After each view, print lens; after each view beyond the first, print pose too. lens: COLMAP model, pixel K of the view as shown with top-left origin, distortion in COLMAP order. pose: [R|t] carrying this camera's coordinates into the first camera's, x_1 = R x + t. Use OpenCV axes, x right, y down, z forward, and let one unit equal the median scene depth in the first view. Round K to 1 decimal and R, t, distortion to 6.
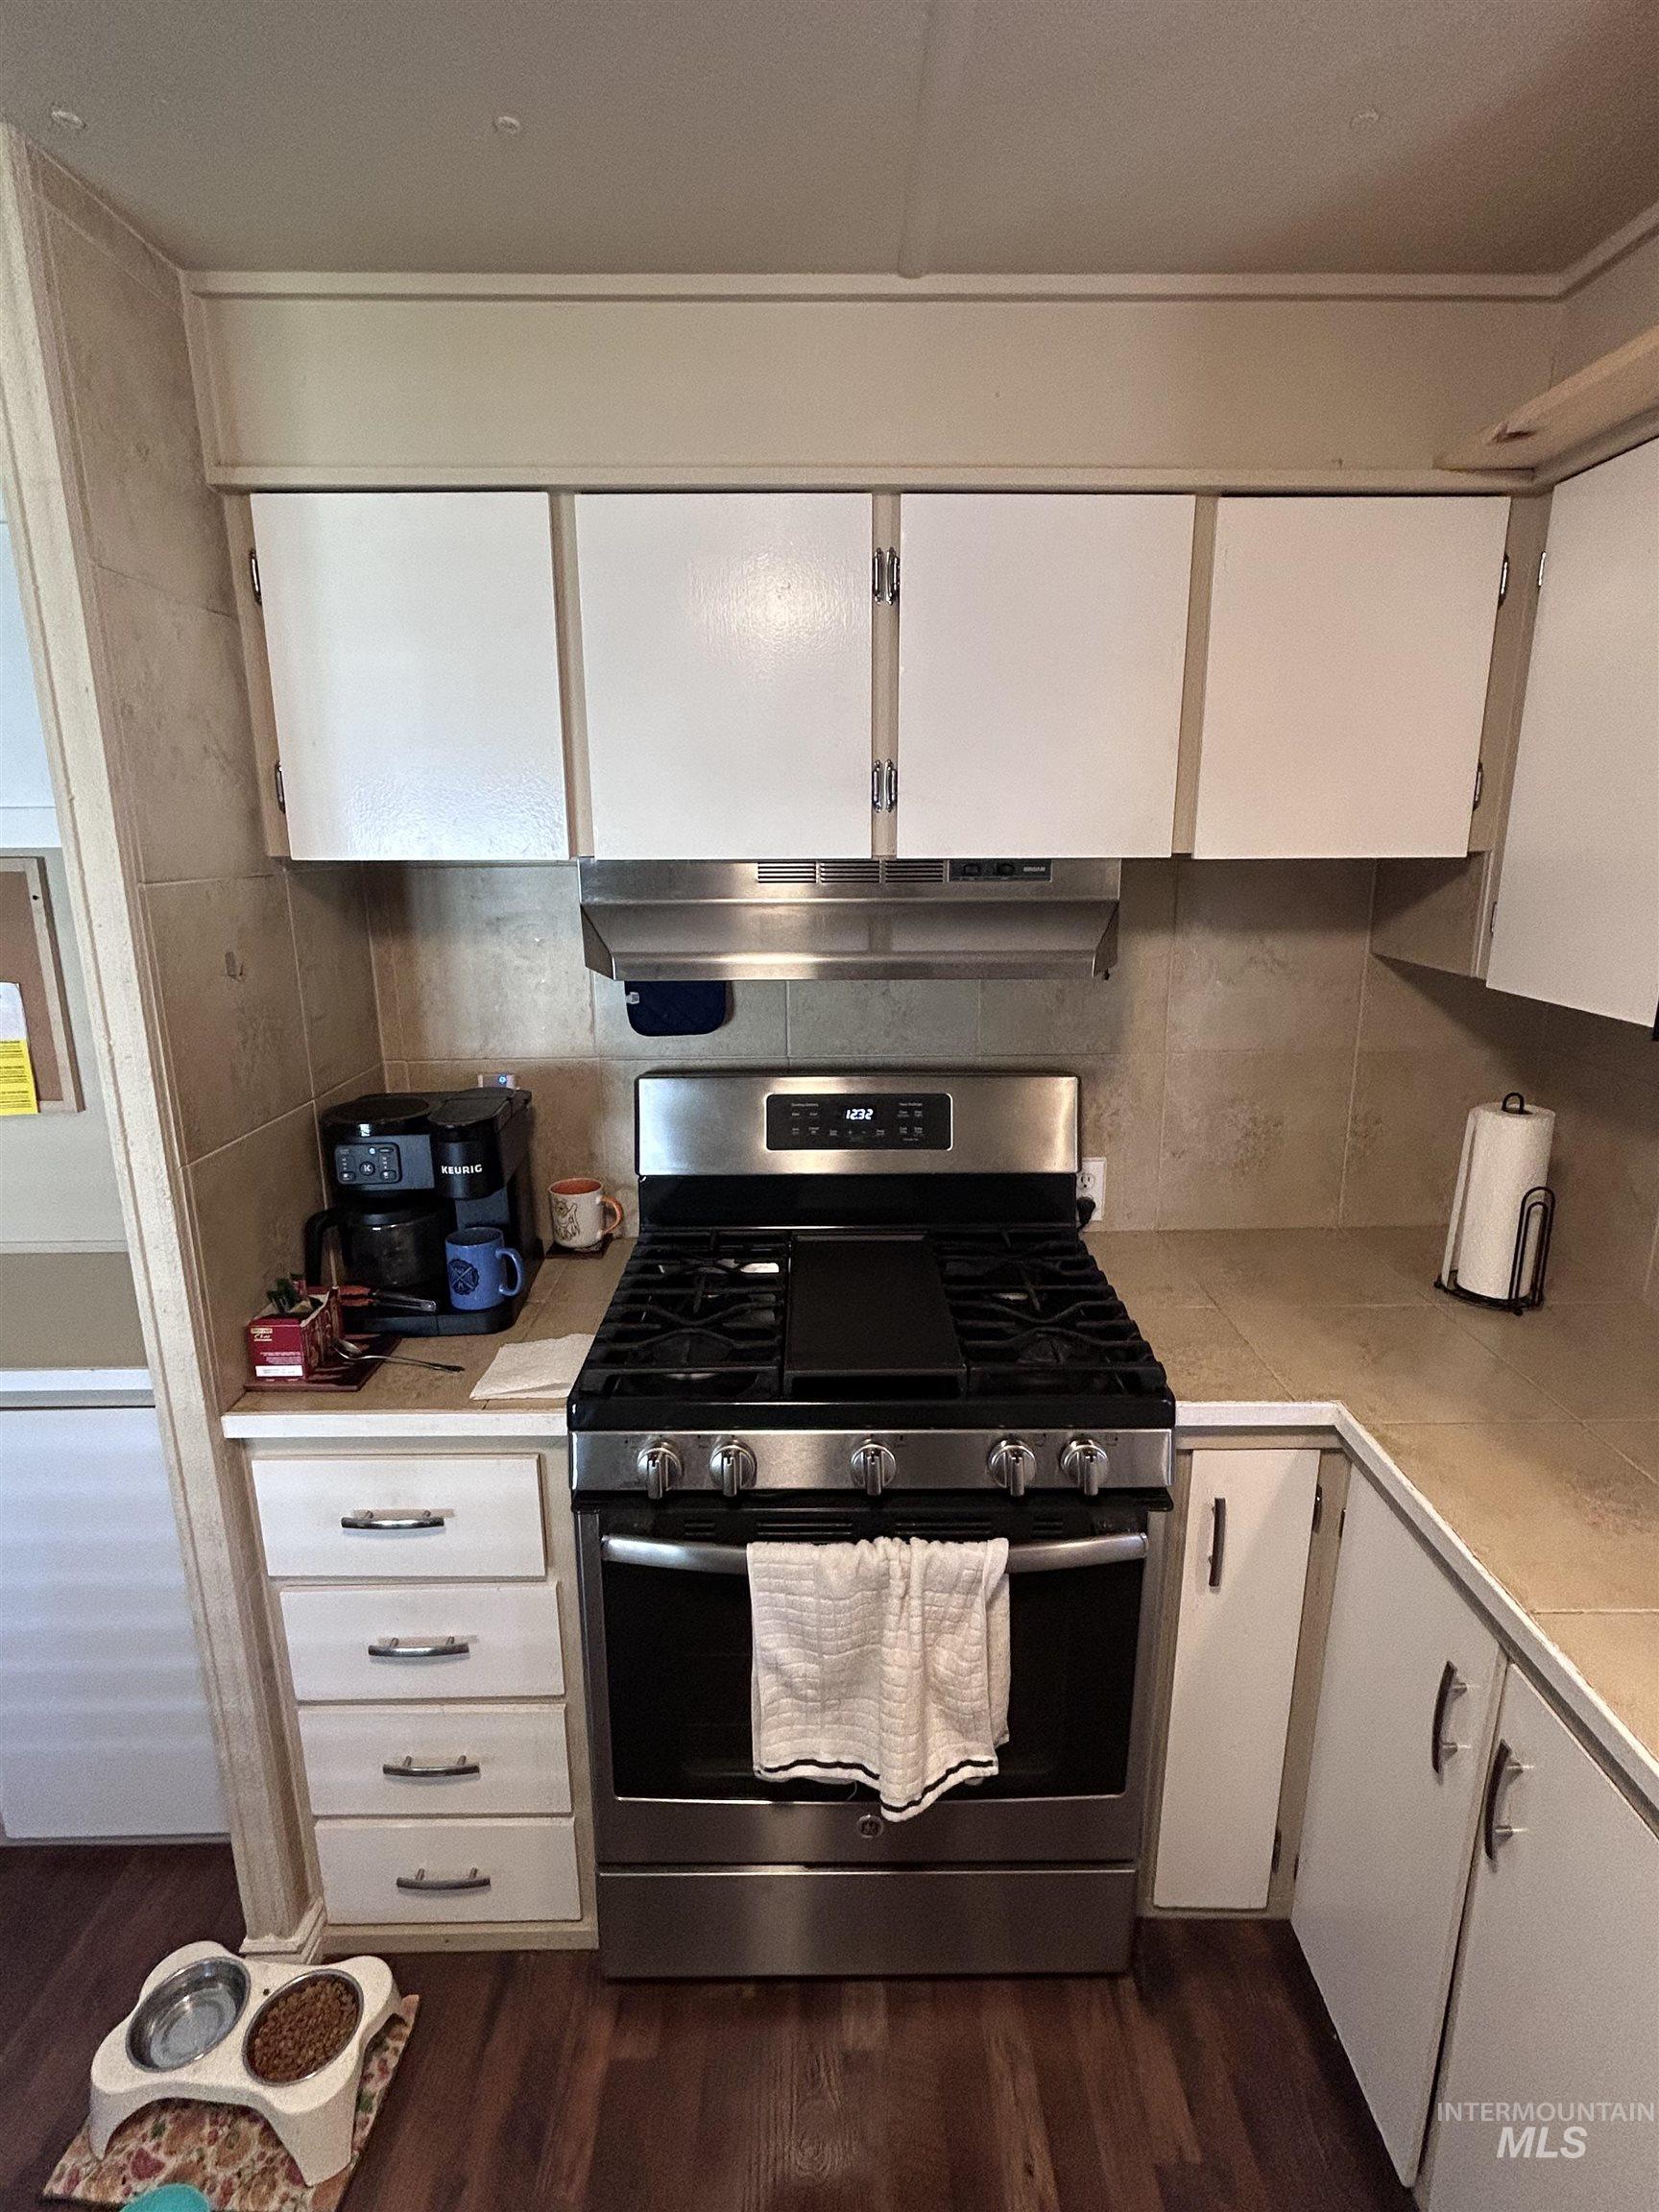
lens RADIAL K [[1083.4, 0, 837.0], [0, 1083.4, 1109.7], [0, 0, 1]] dist [-0.009570, 0.003564]
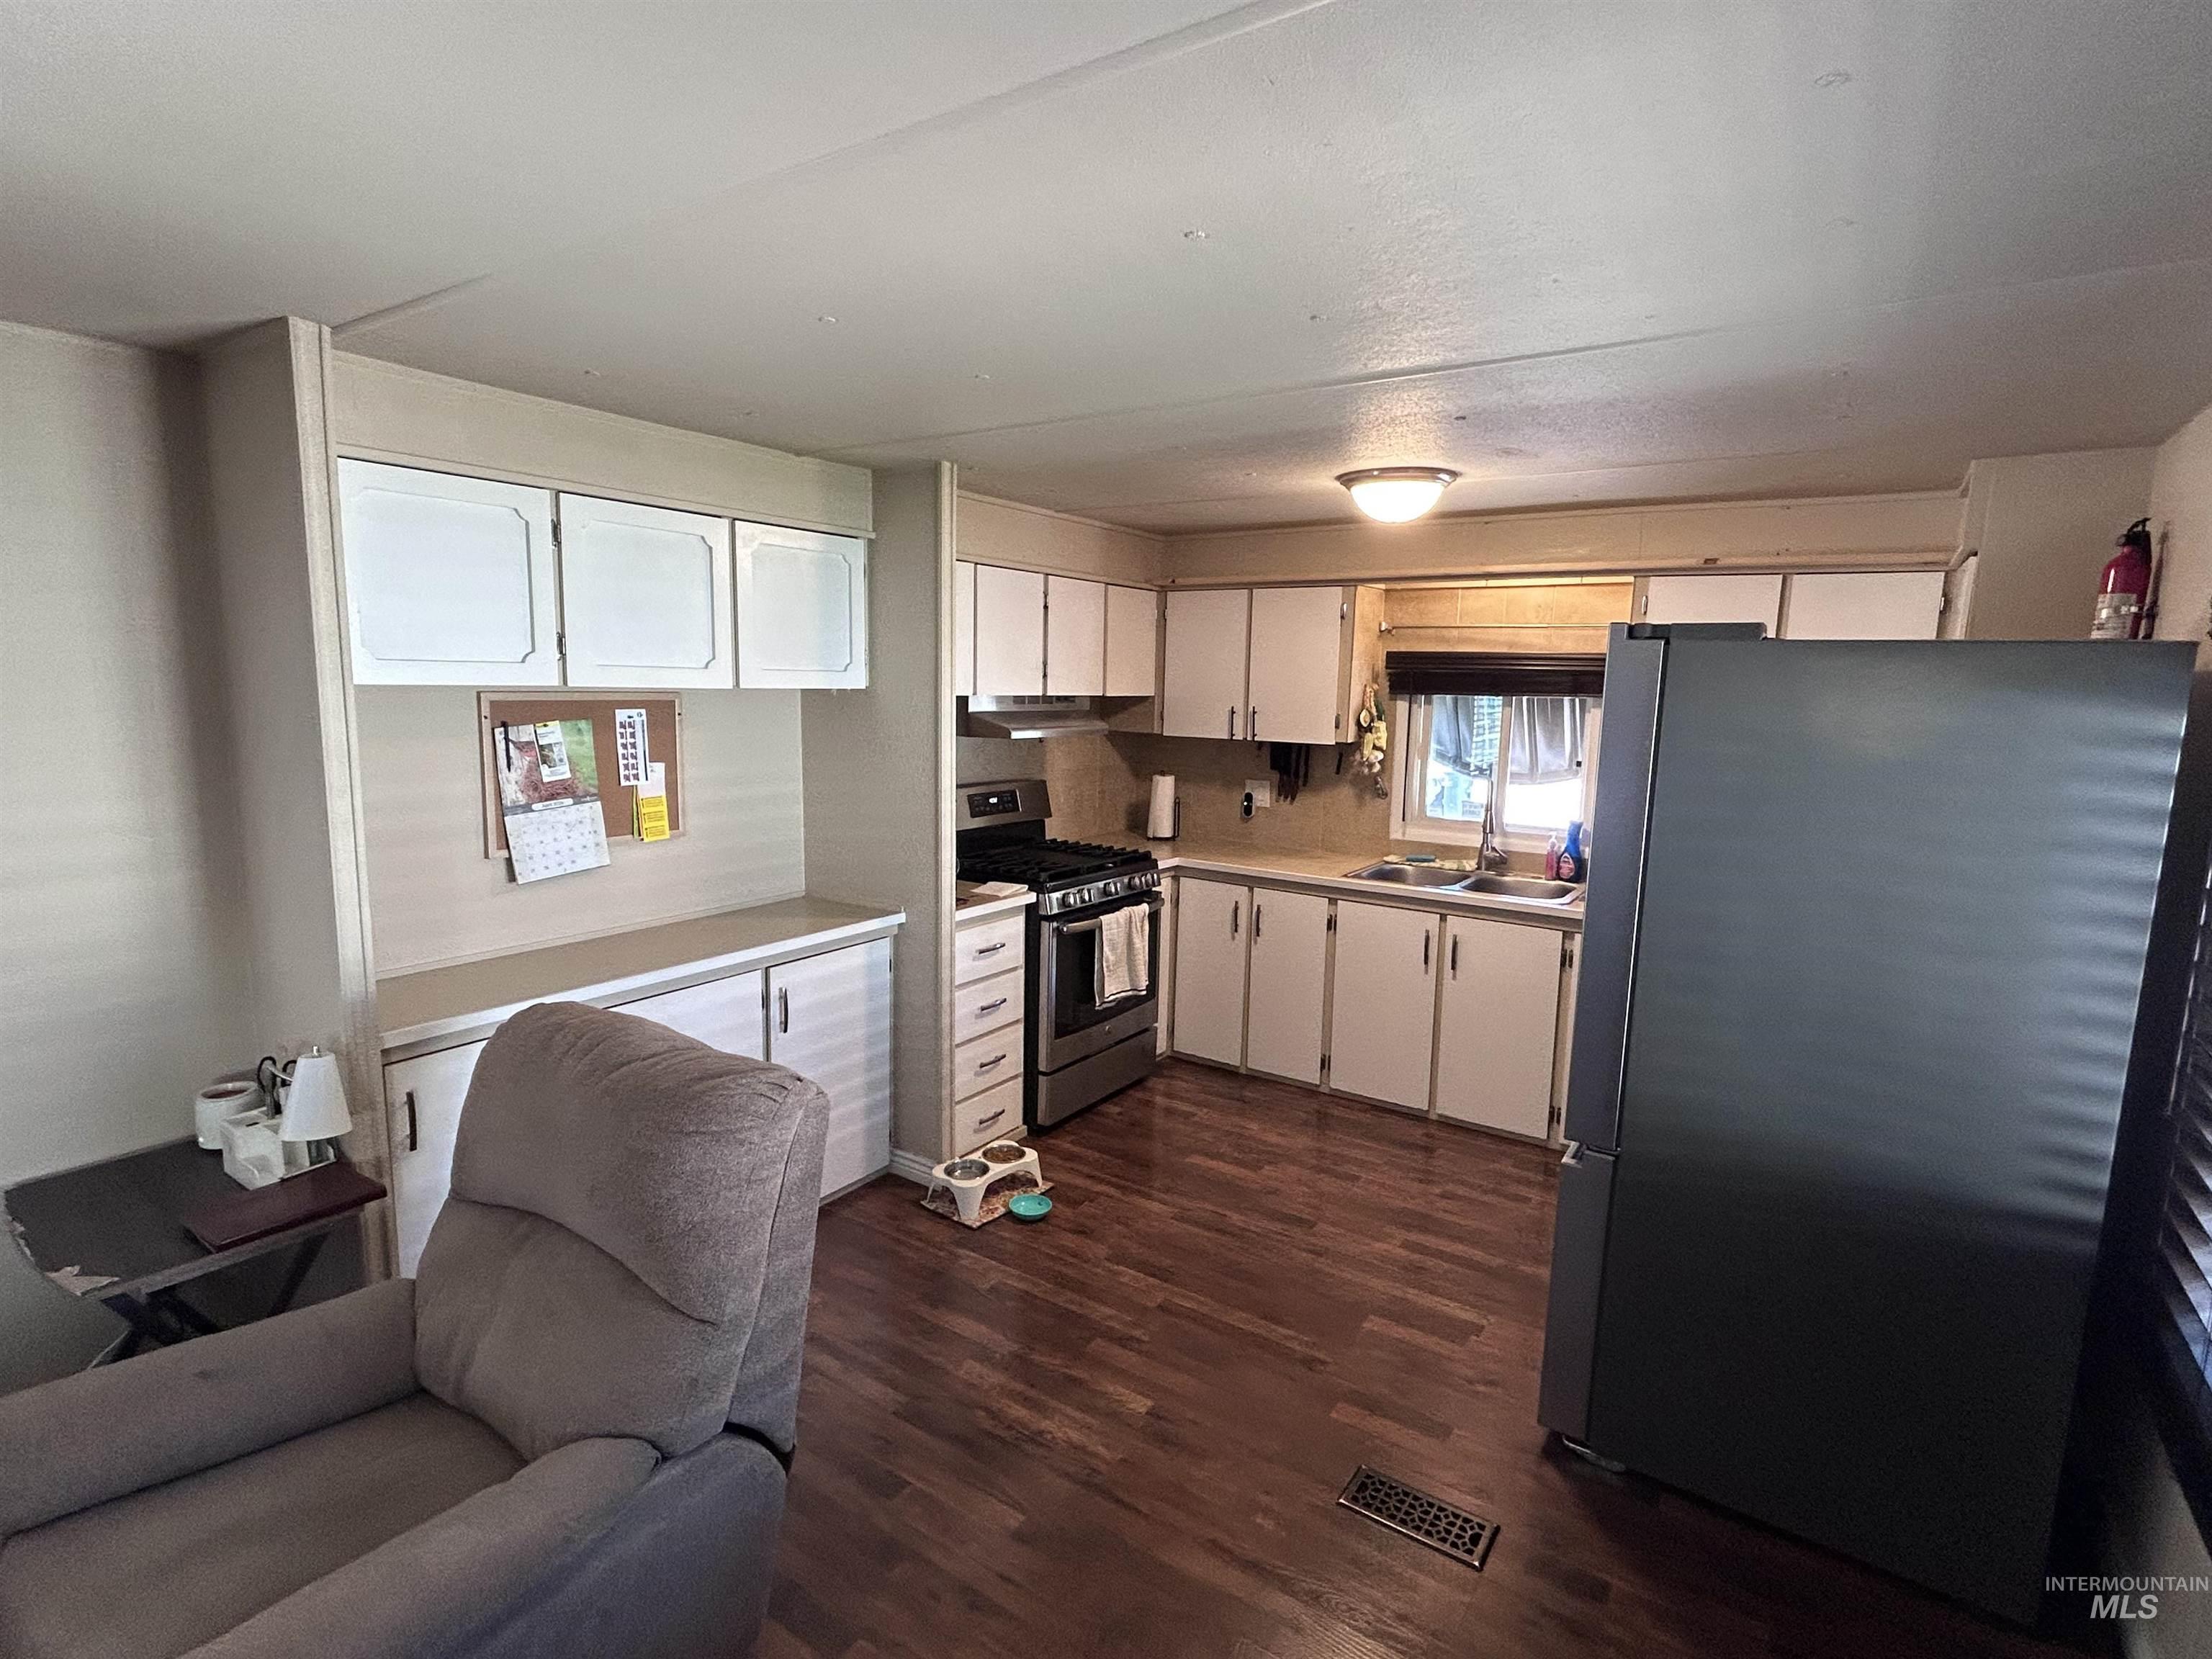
lens RADIAL K [[1083.4, 0, 1120.5], [0, 1083.4, 834.1], [0, 0, 1]] dist [-0.009570, 0.003564]
pose [[0.572220, -0.101463, 0.813799, -2.129432], [0.180240, 0.983614, -0.004099, 0.165499], [-0.800048, 0.149024, 0.581132, -0.725475]]
